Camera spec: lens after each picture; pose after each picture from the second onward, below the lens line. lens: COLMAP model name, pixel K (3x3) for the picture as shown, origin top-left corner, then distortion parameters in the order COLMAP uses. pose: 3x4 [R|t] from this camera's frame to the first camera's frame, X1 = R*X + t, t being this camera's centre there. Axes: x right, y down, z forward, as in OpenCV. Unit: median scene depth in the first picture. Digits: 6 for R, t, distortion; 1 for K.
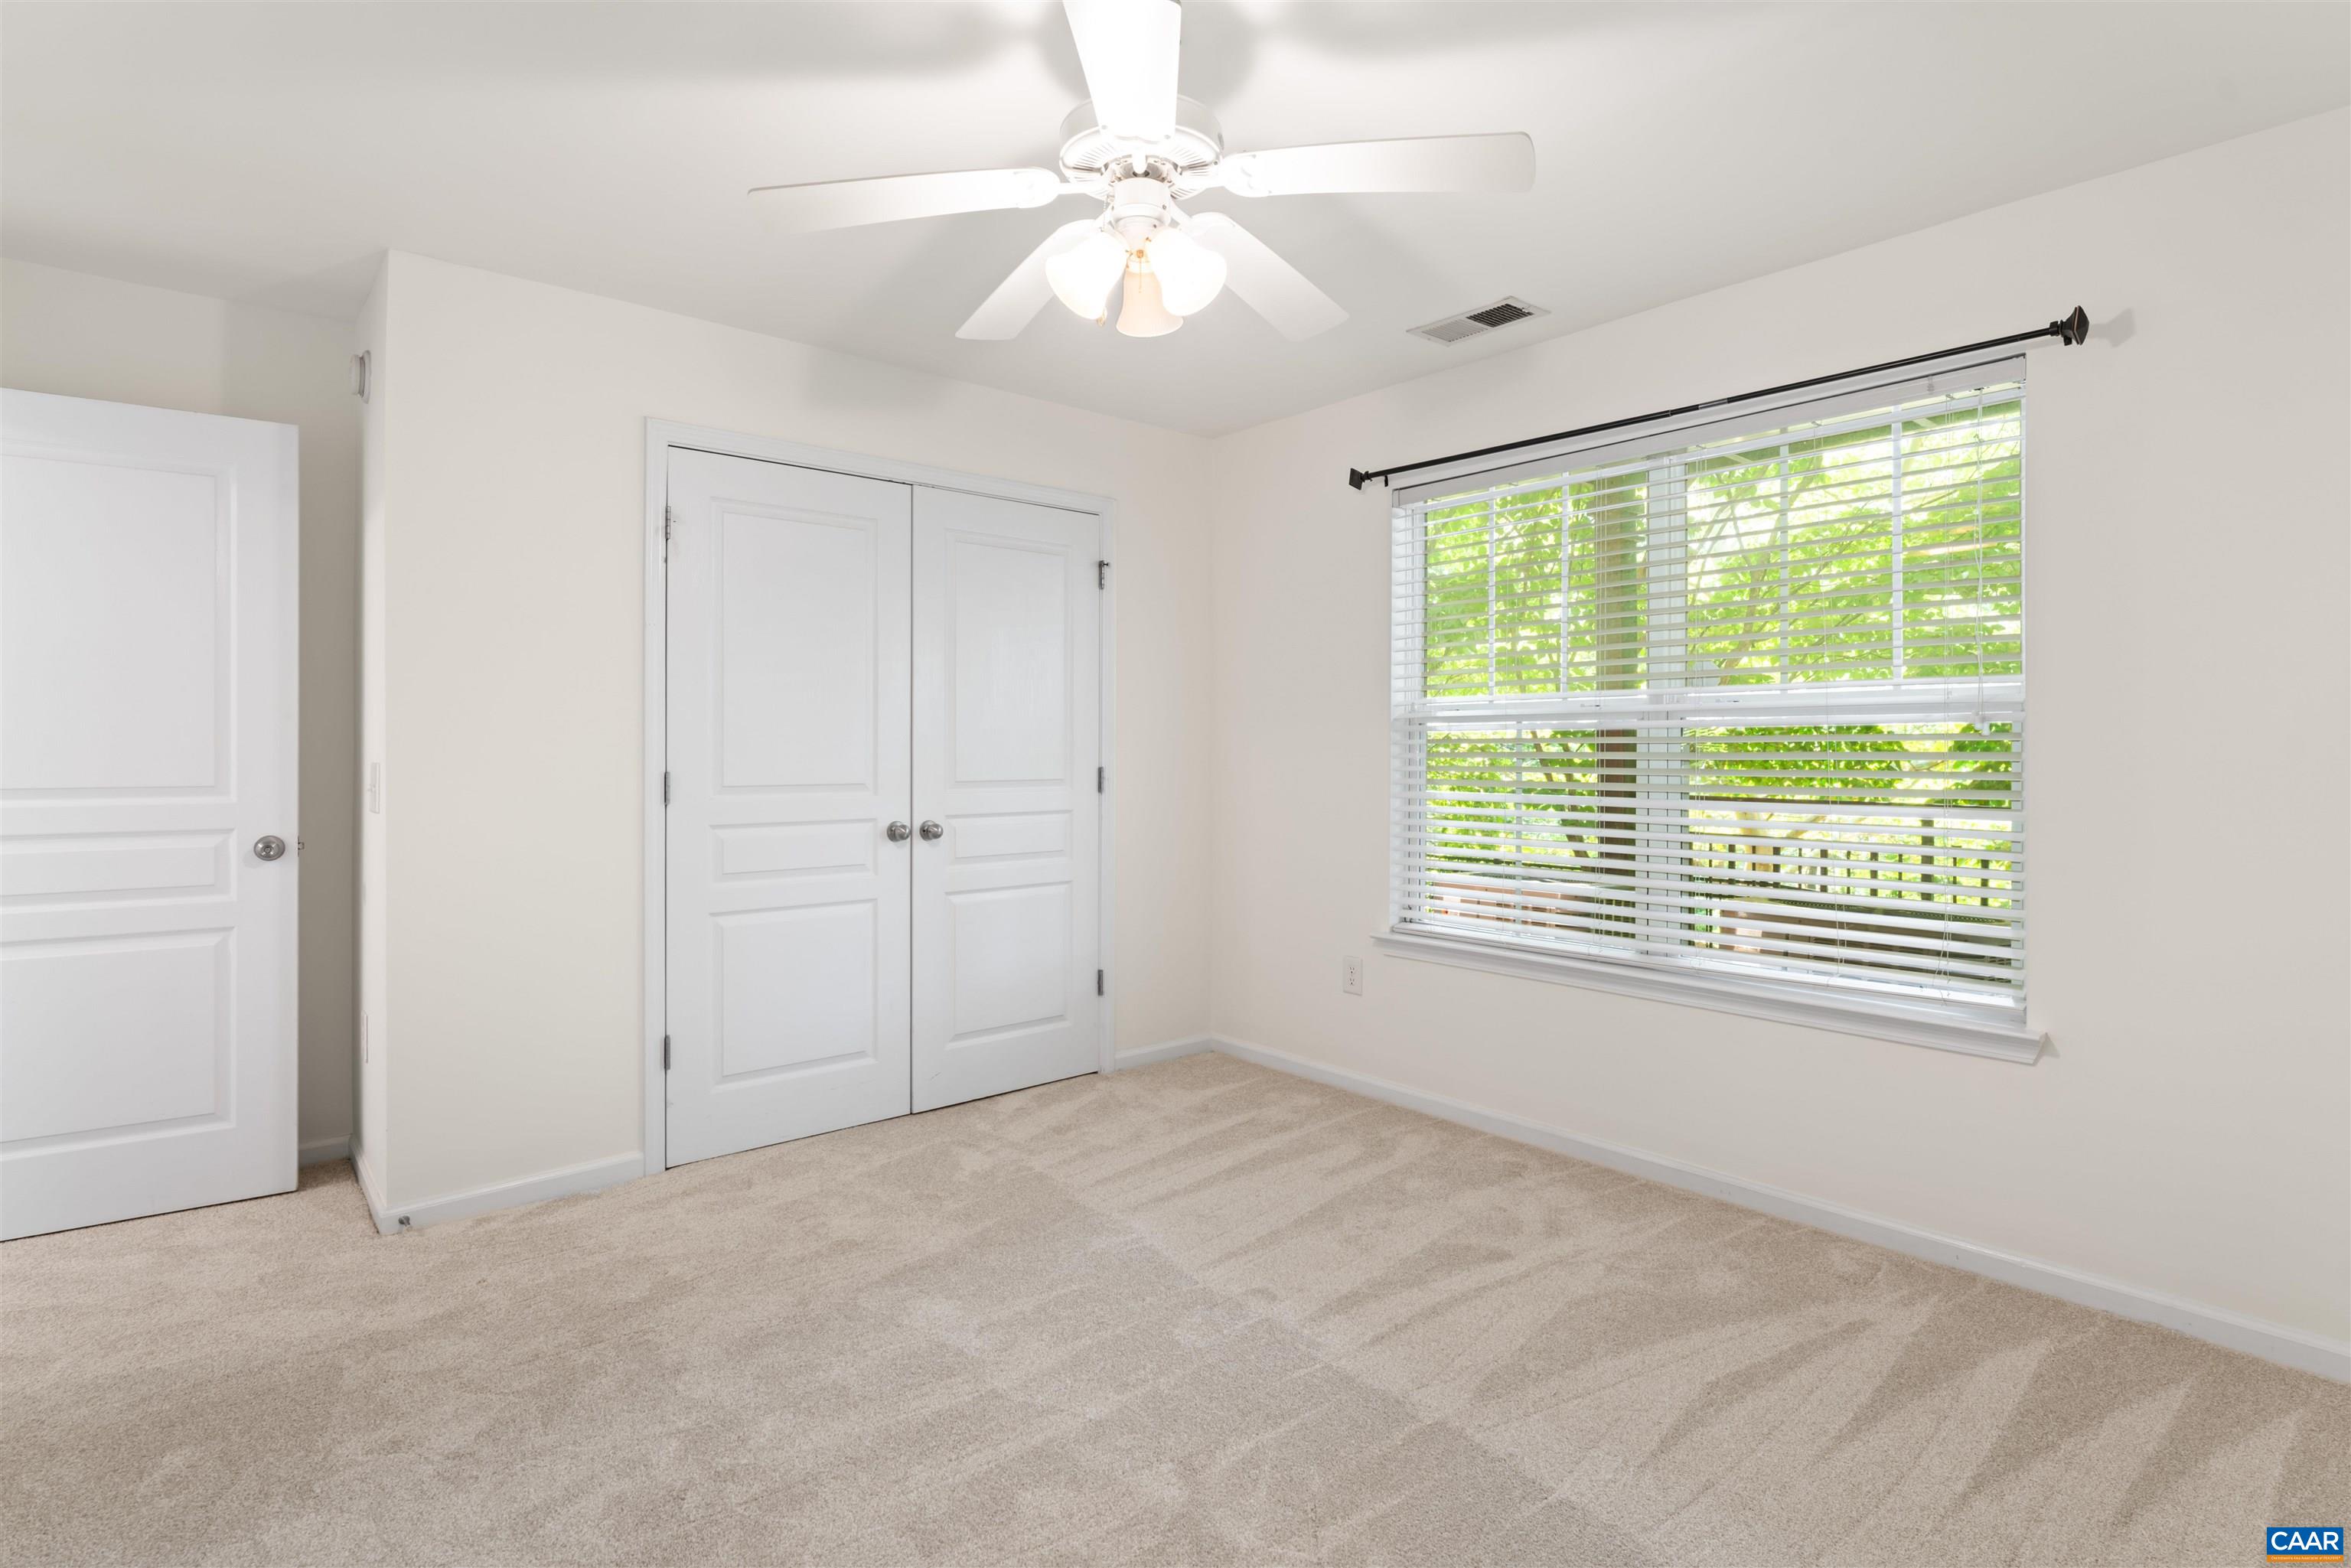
lens RADIAL K [[1115.6, 0, 1174.8], [0, 1115.6, 768.5], [0, 0, 1]] dist [0.002535, -0.000517]
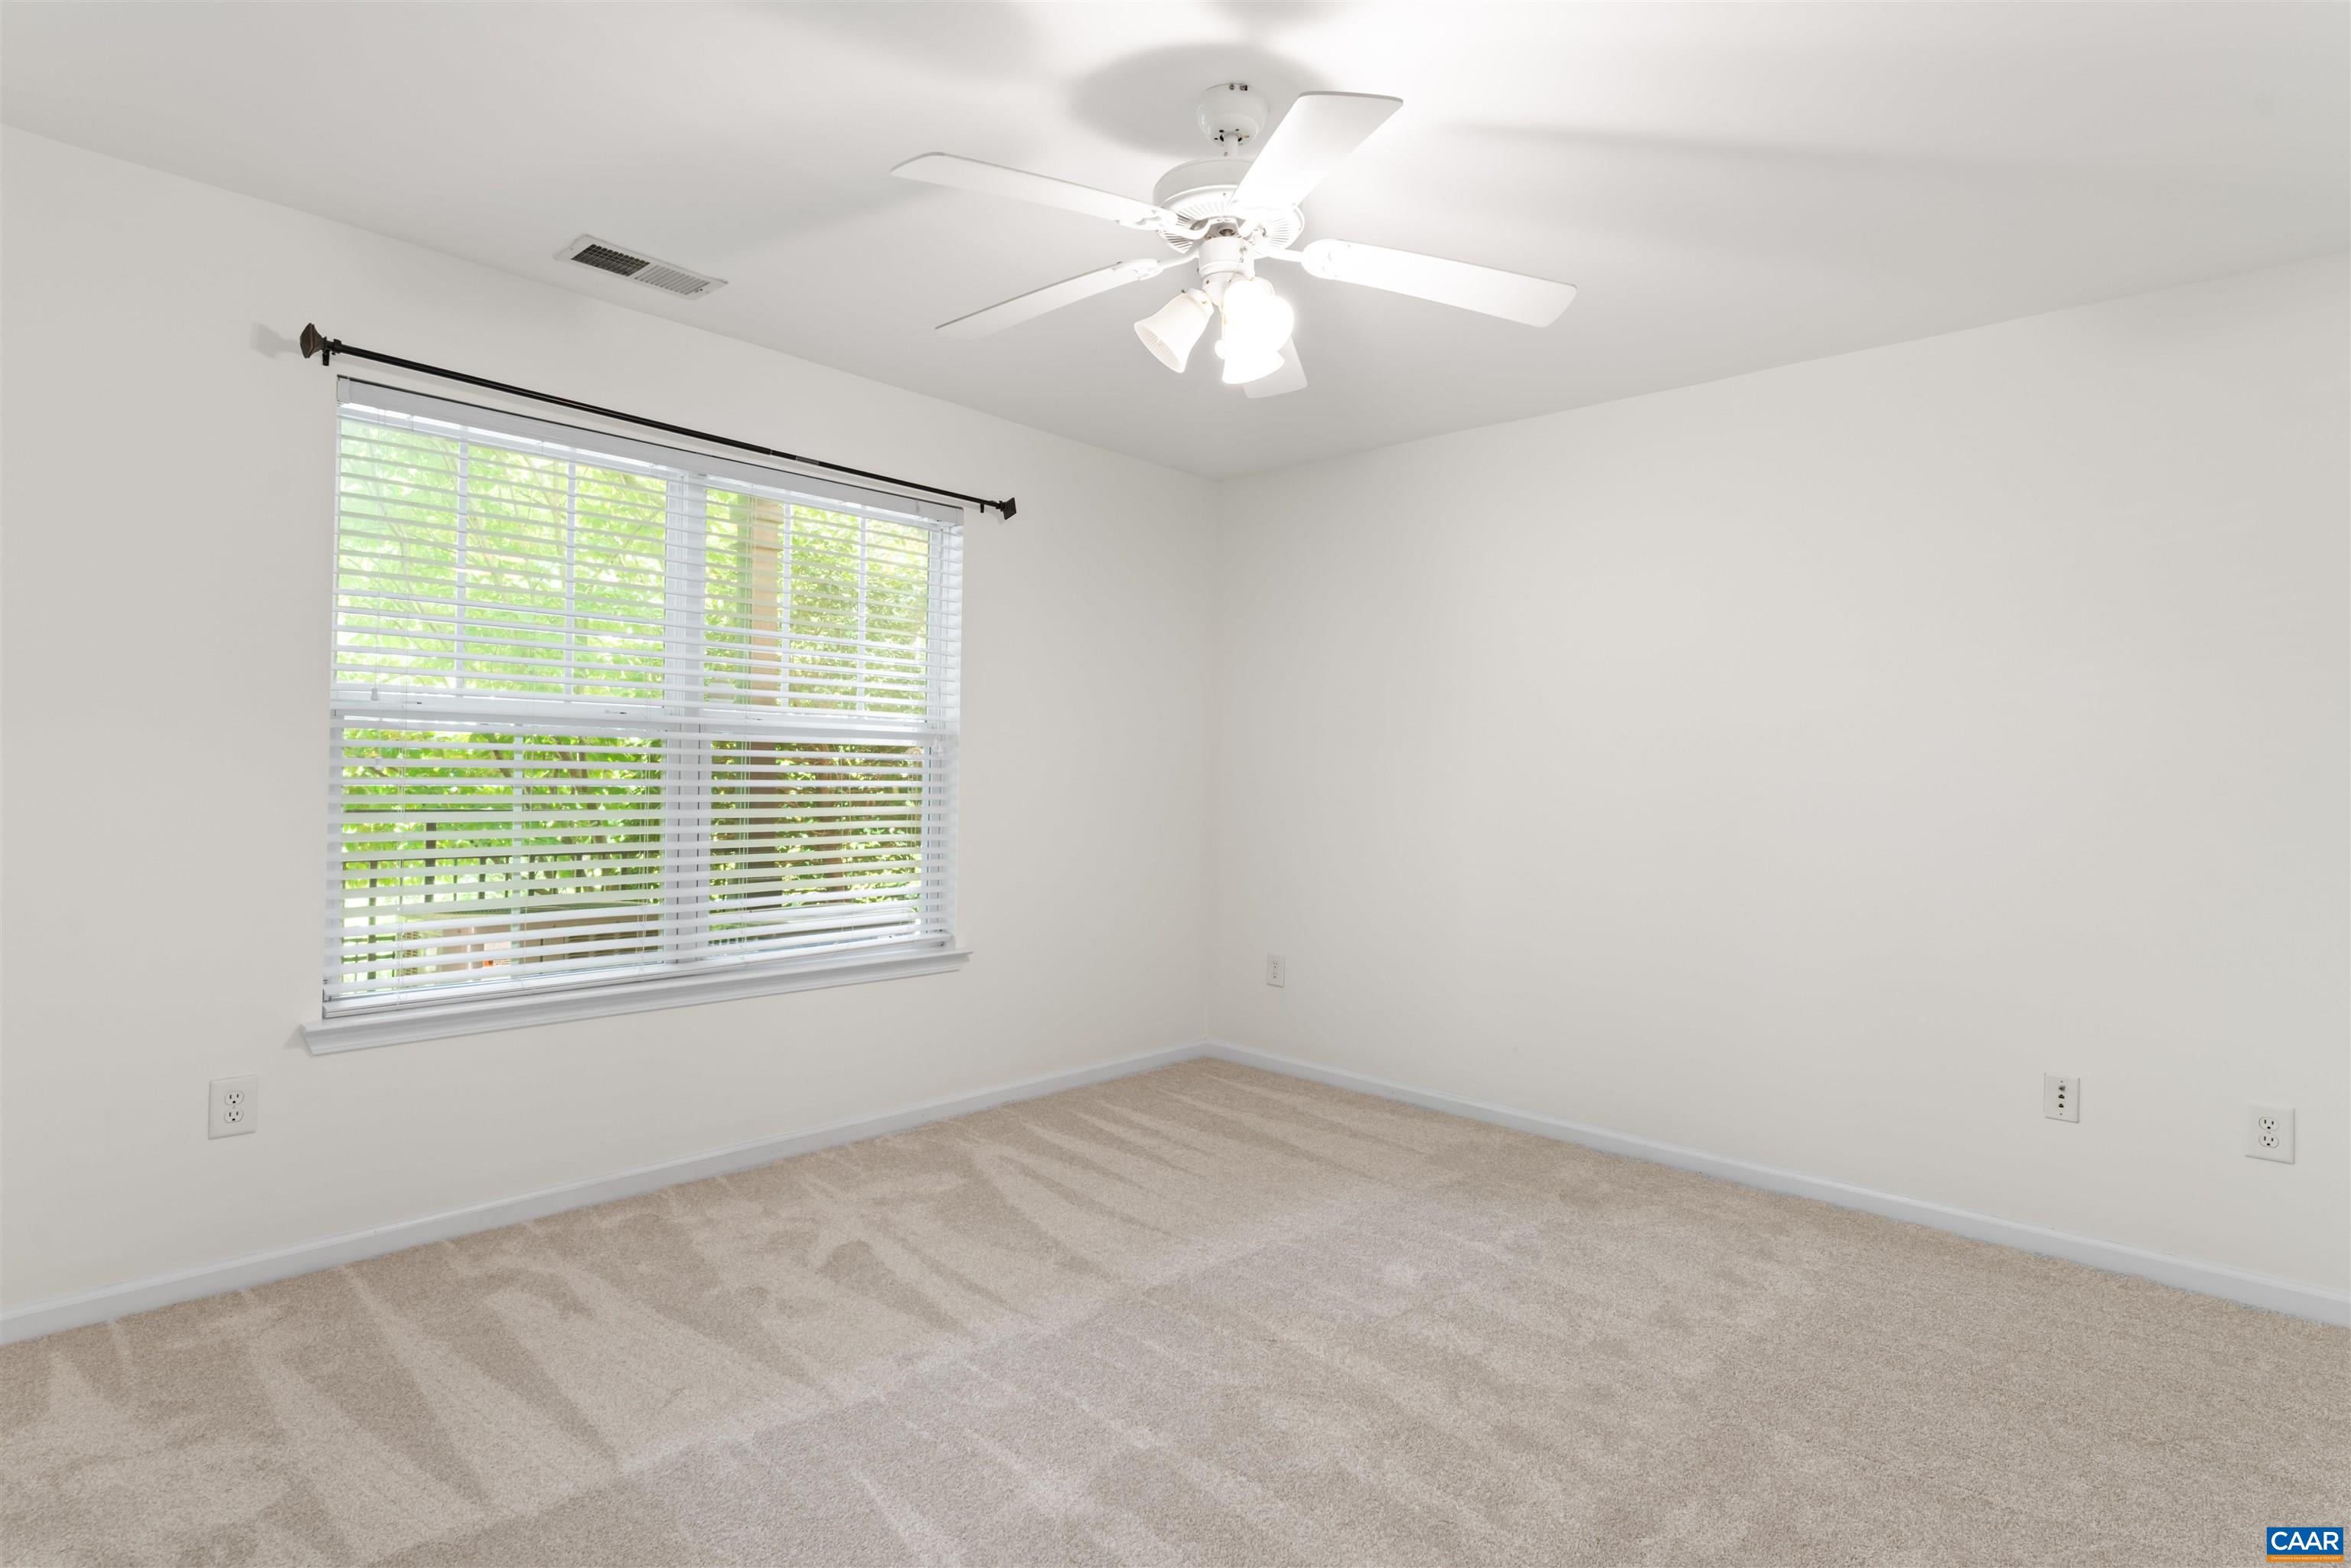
lens RADIAL K [[1115.6, 0, 1188.4], [0, 1115.6, 787.8], [0, 0, 1]] dist [0.002535, -0.000517]
pose [[-0.055852, -0.019277, 0.998253, -0.689573], [-0.006081, 0.999802, 0.018967, -0.015955], [-0.998421, -0.005011, -0.055959, 0.673796]]
